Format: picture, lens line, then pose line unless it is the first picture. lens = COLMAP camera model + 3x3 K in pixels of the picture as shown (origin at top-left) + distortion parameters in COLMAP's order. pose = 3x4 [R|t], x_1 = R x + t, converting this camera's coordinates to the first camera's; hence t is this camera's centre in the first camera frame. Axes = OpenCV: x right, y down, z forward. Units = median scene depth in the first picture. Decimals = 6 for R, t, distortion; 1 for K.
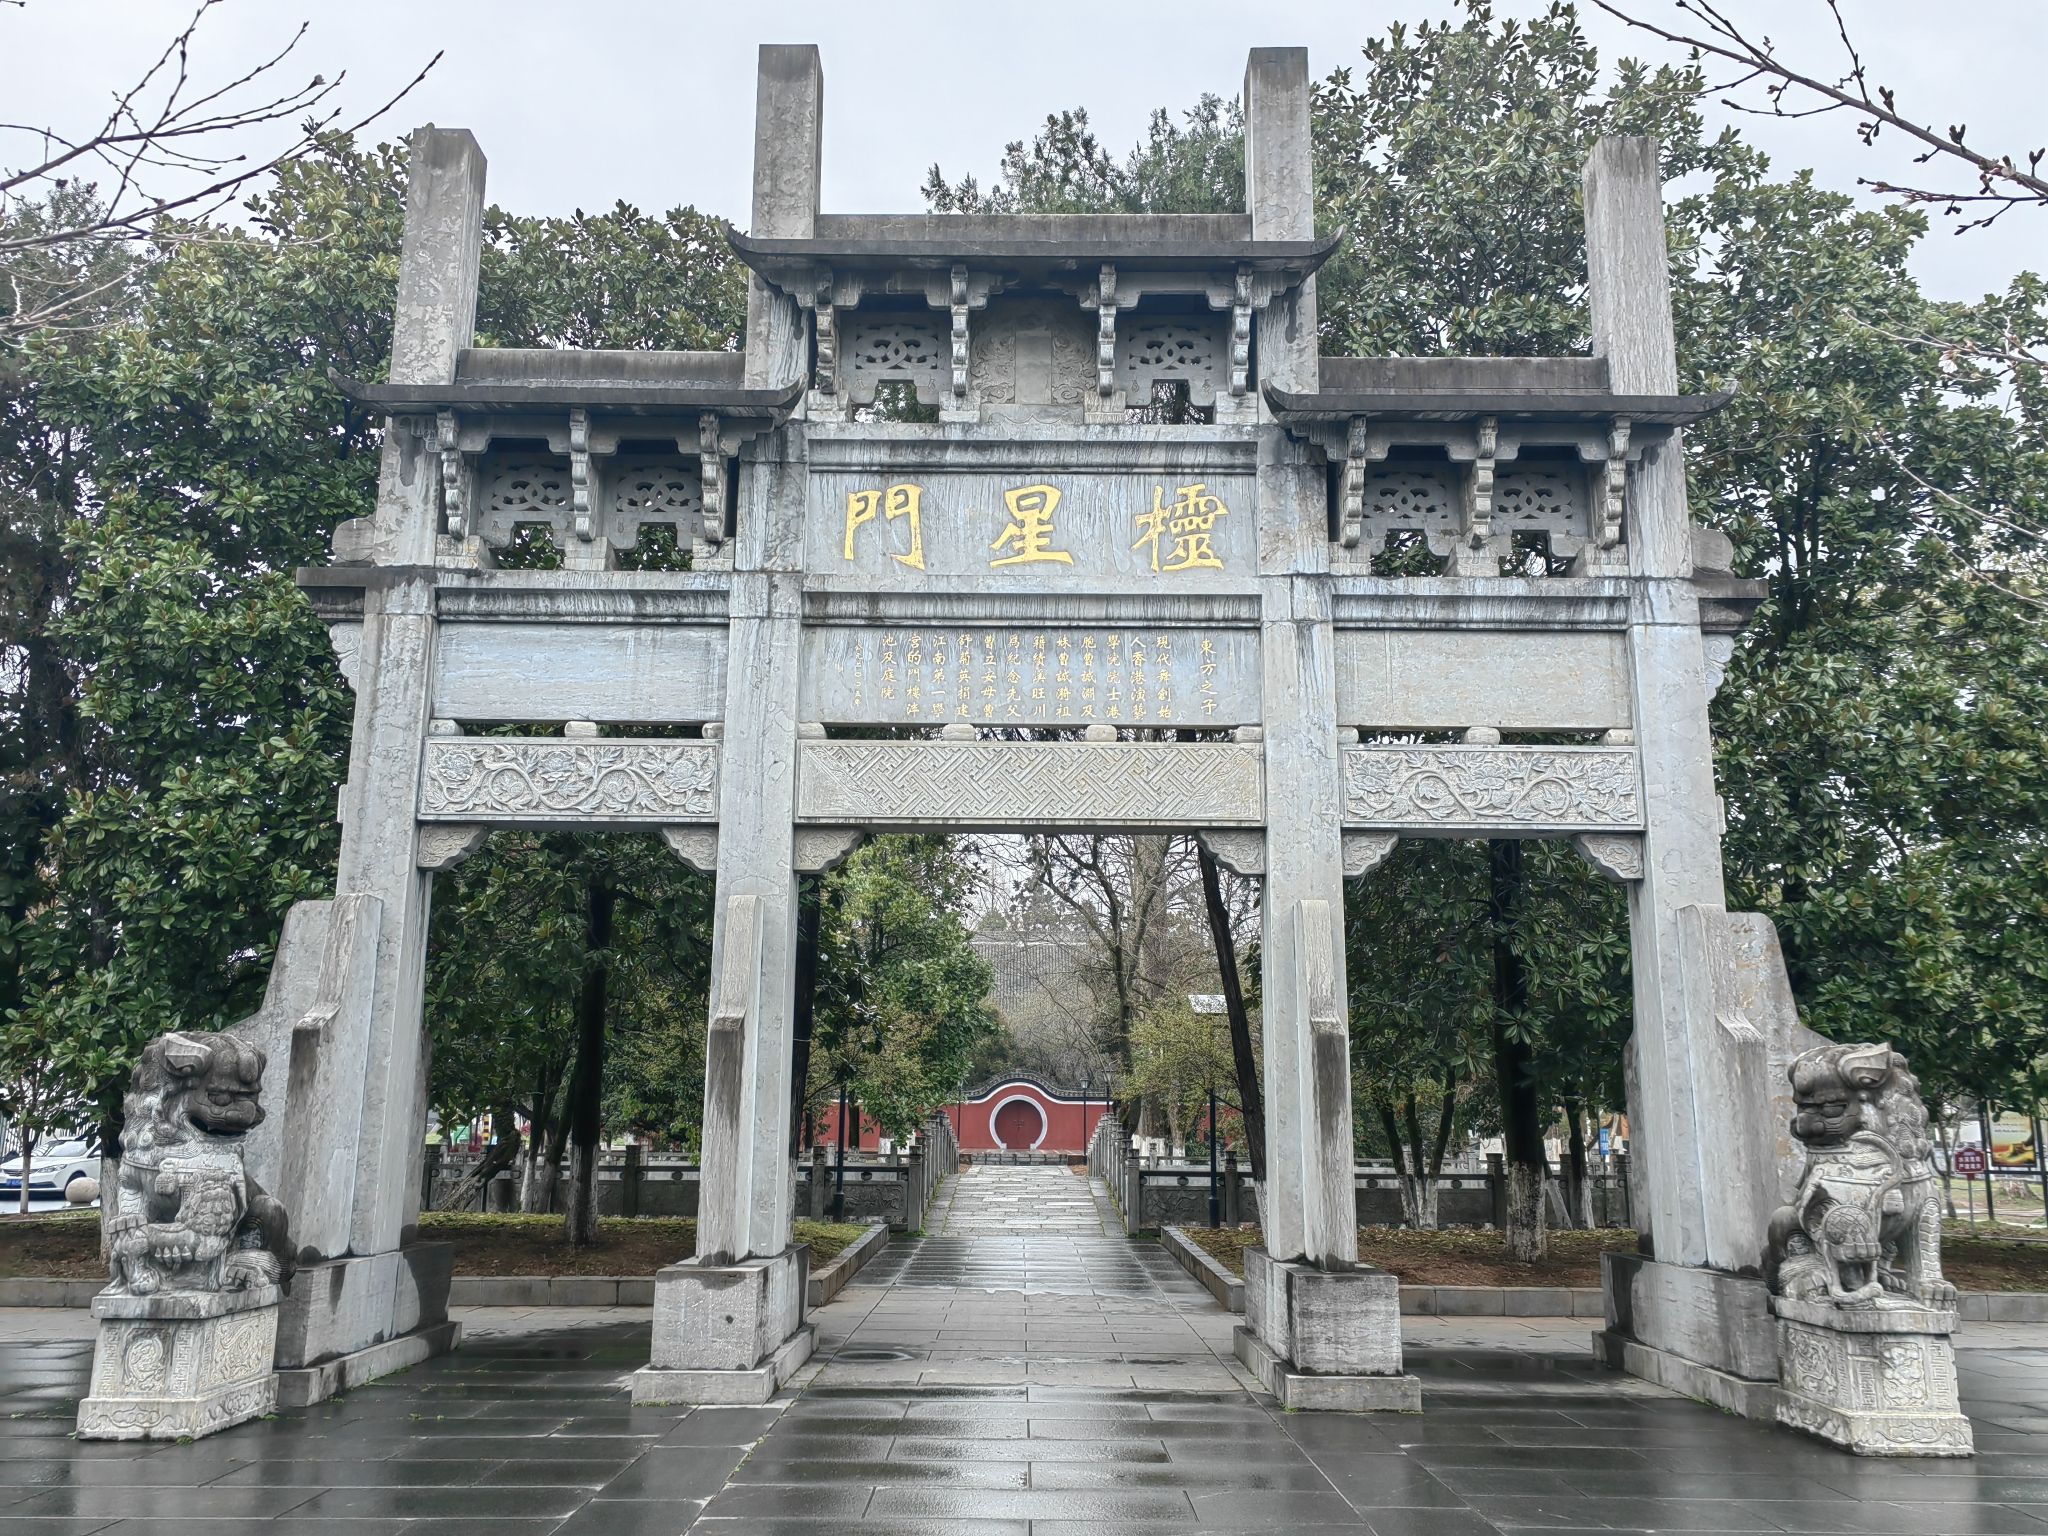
lens RADIAL K [[1742.9, 0, 1037.0], [0, 1742.9, 773.0], [0, 0, 1]] dist [0.086366, -0.000804]
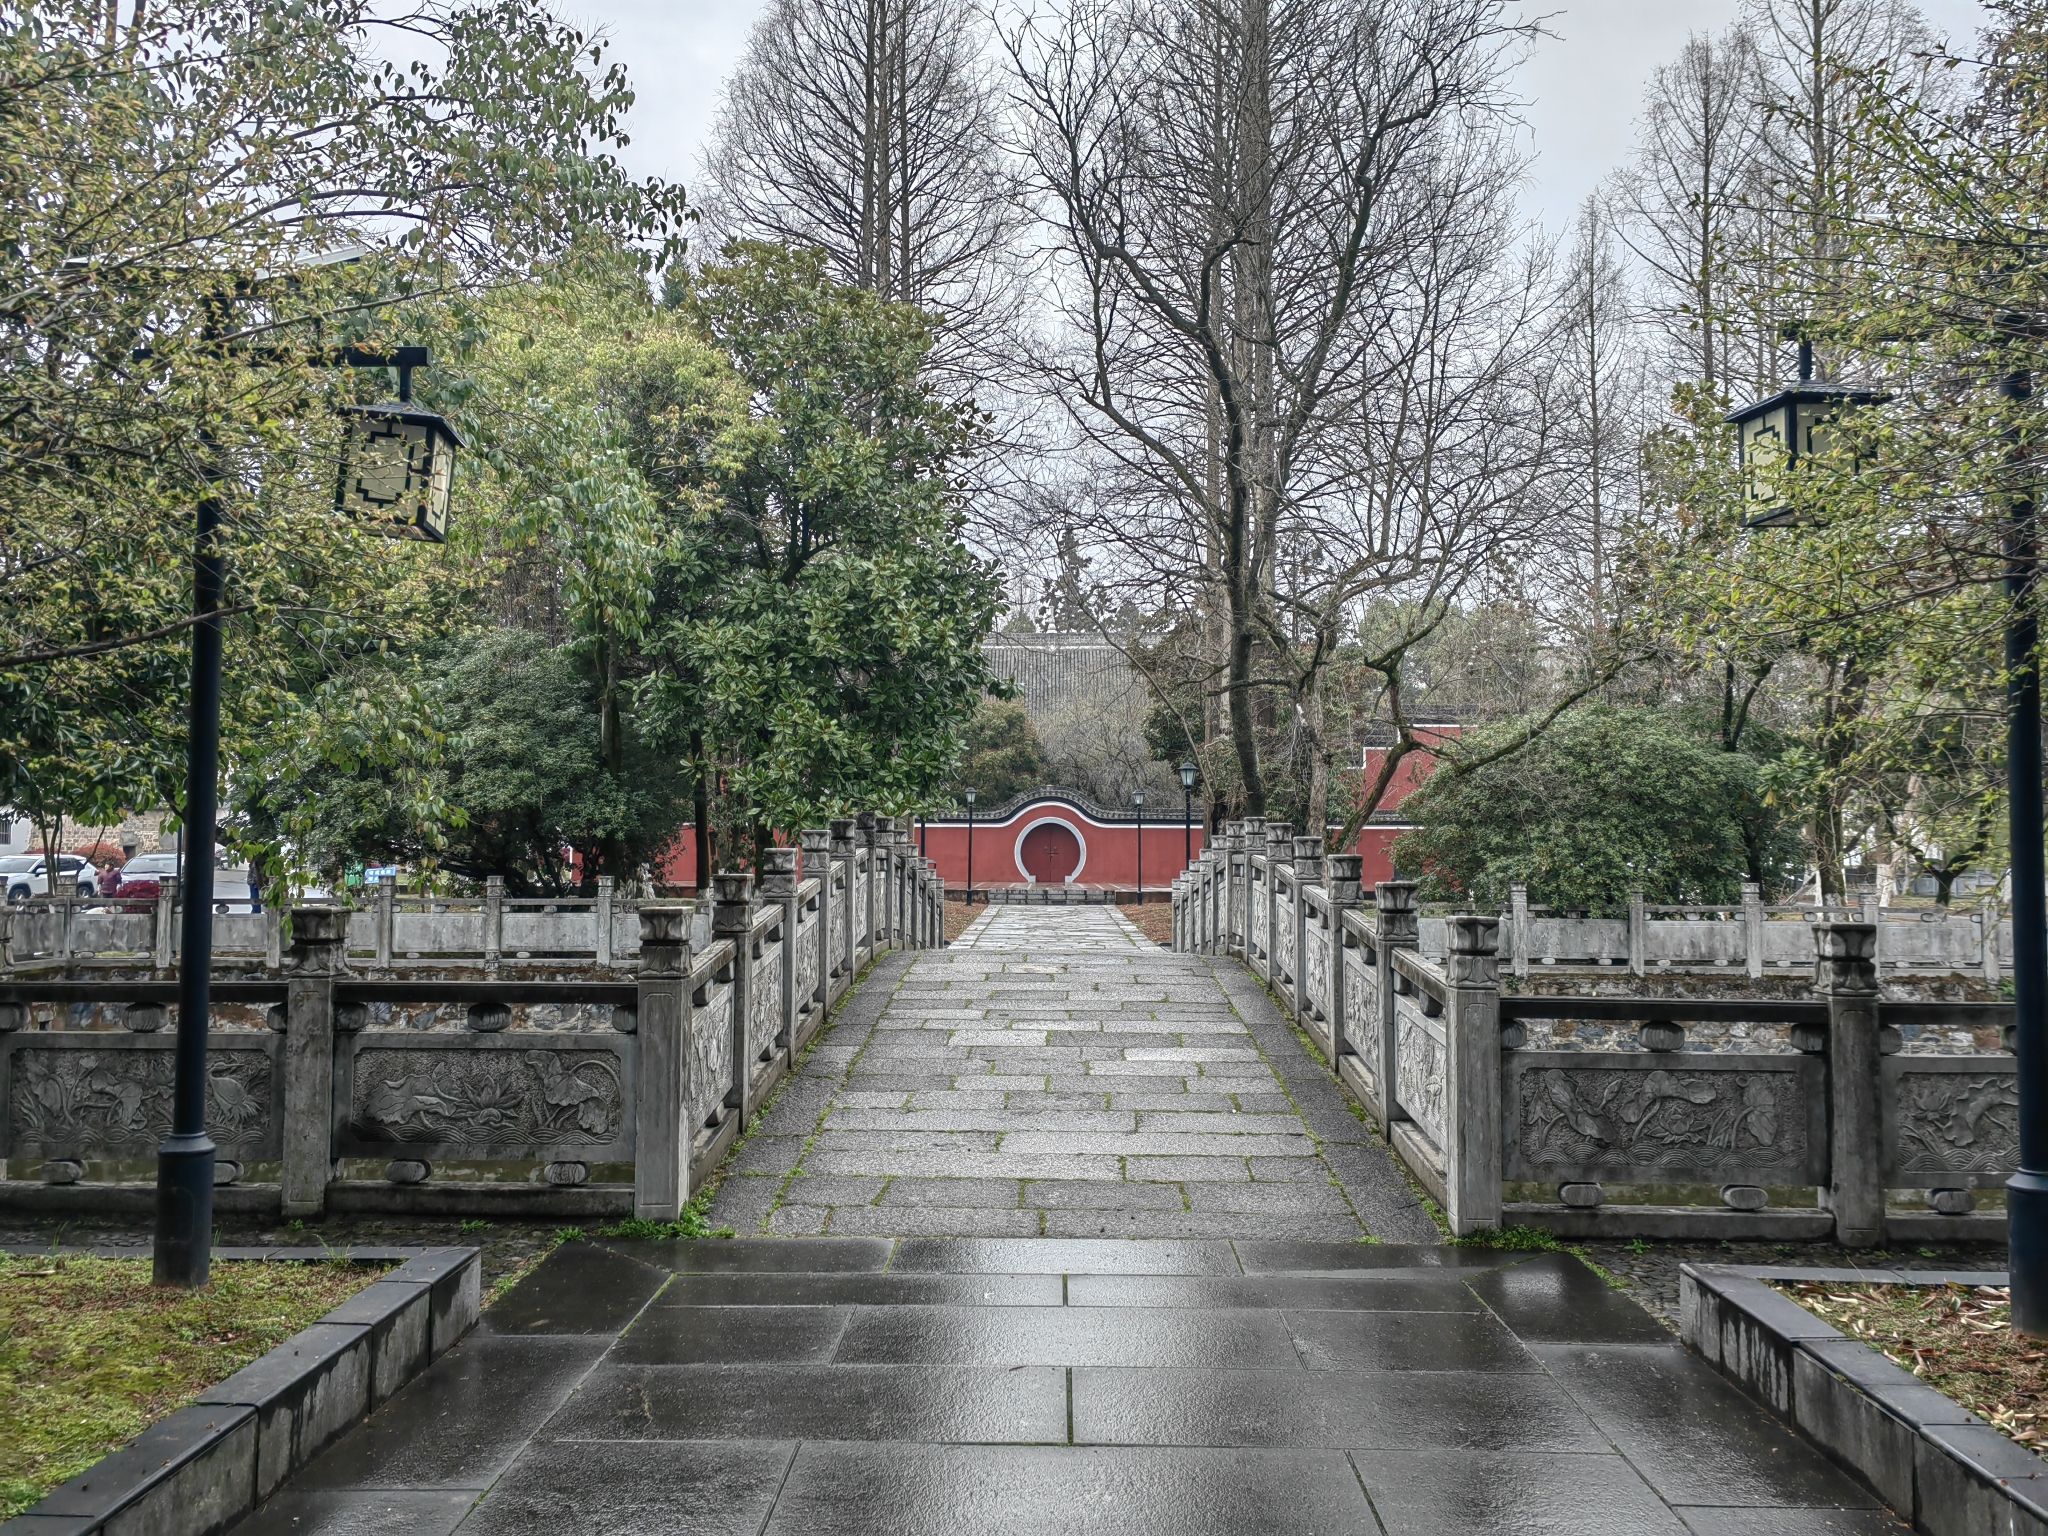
lens RADIAL K [[1742.9, 0, 1025.3], [0, 1742.9, 771.9], [0, 0, 1]] dist [0.086366, -0.000804]
pose [[0.999674, -0.004782, -0.025070, -0.003261], [0.008489, 0.988661, 0.149927, 0.078246], [0.024069, -0.150091, 0.988379, 0.379482]]
